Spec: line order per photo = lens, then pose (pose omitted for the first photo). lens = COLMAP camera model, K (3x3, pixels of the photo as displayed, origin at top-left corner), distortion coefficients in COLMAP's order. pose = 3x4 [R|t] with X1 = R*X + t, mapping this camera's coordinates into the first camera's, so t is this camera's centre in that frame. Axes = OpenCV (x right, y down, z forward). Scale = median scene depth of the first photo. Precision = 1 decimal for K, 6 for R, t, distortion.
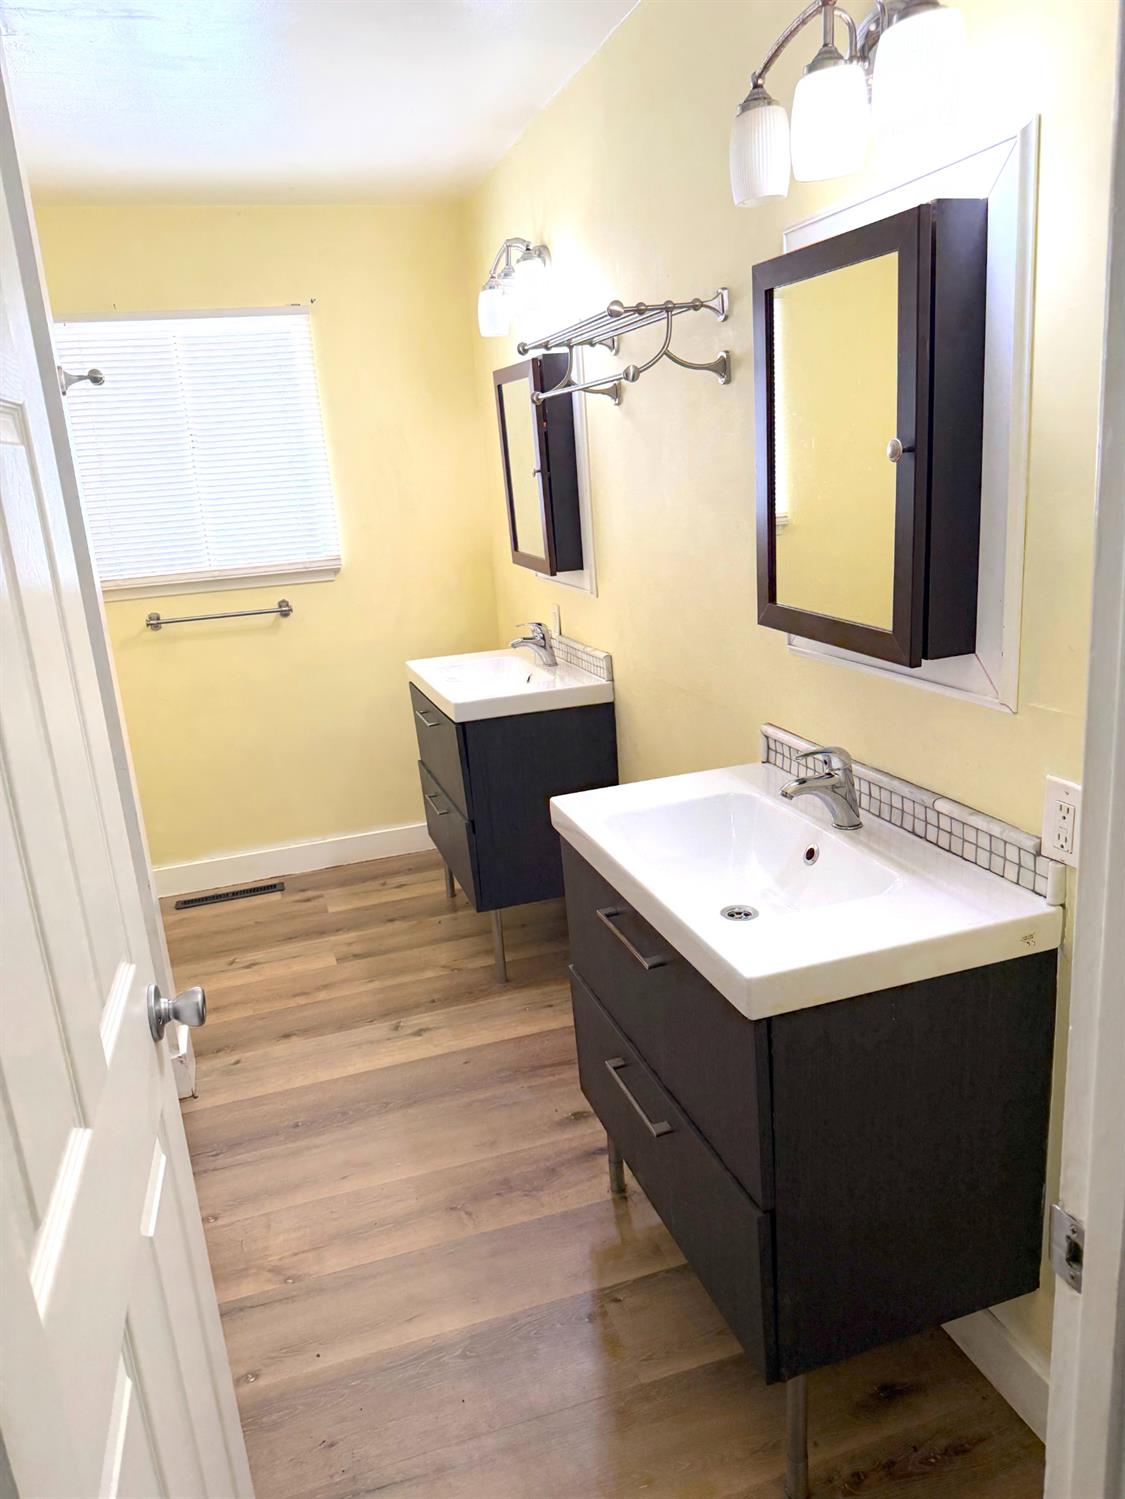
lens RADIAL K [[1058.3, 0, 562.5], [0, 1058.3, 749.5], [0, 0, 1]] dist [0.000449, -0.005554]
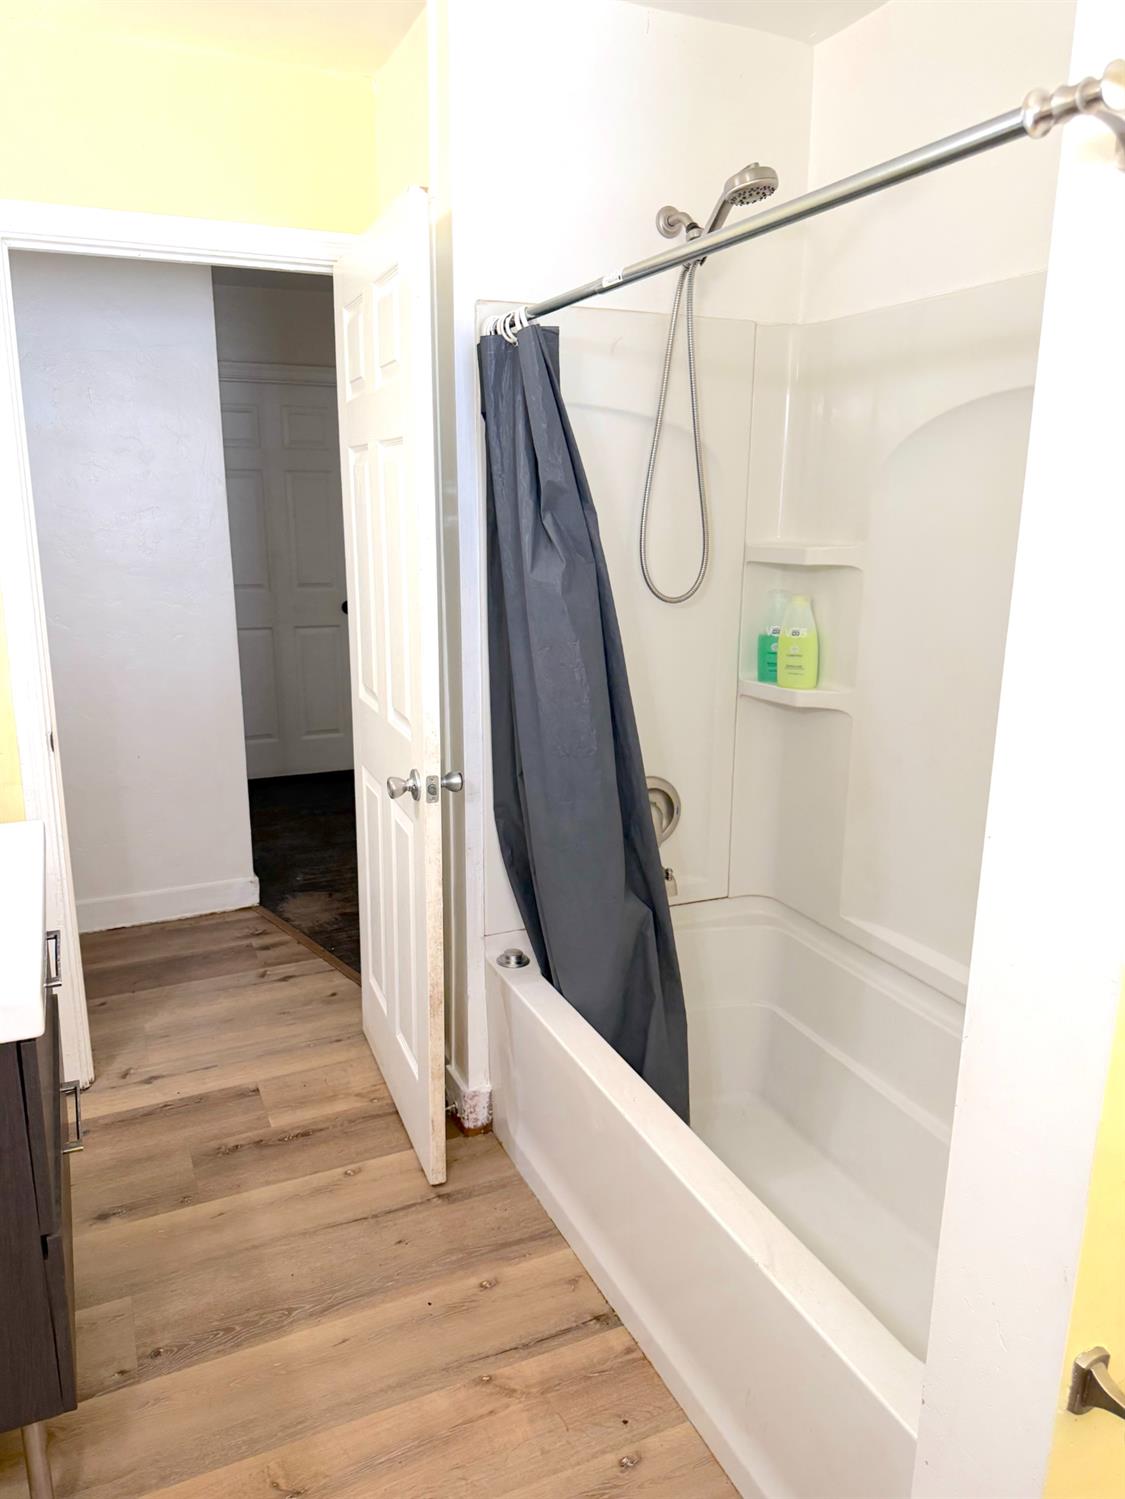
lens RADIAL K [[1058.3, 0, 562.5], [0, 1058.3, 749.5], [0, 0, 1]] dist [0.000449, -0.005554]
pose [[-0.991090, 0.089771, -0.098395, -0.281216], [0.030900, 0.873553, 0.485748, -0.390997], [0.129560, 0.478380, -0.868543, 1.525655]]
